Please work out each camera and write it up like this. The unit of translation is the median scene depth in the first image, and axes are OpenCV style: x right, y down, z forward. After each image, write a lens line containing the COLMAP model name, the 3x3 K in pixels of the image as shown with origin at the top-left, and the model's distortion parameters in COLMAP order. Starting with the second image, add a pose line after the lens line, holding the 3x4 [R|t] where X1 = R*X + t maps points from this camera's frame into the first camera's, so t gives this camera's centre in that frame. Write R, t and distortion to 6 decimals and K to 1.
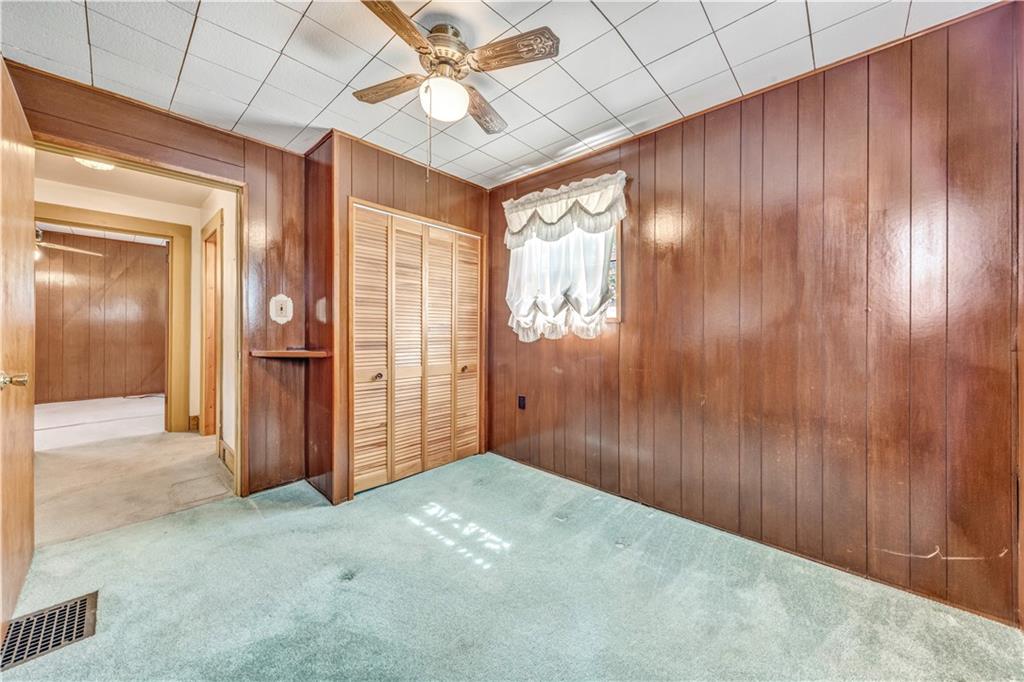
lens RADIAL K [[368.5, 0, 518.4], [0, 368.5, 331.2], [0, 0, 1]] dist [0.000524, -0.001735]
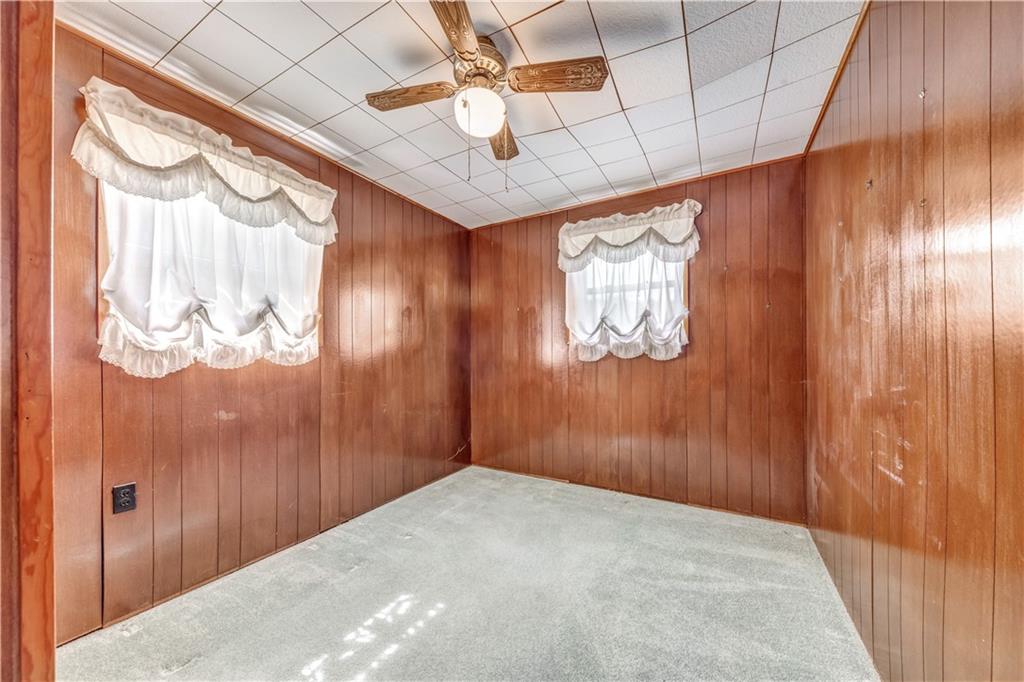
lens RADIAL K [[368.5, 0, 515.3], [0, 368.5, 352.6], [0, 0, 1]] dist [0.000524, -0.001735]
pose [[-0.235281, 0.002224, 0.971925, -0.743373], [0.001757, 0.999997, -0.001863, -0.005572], [-0.971926, 0.001269, -0.235284, 0.732840]]
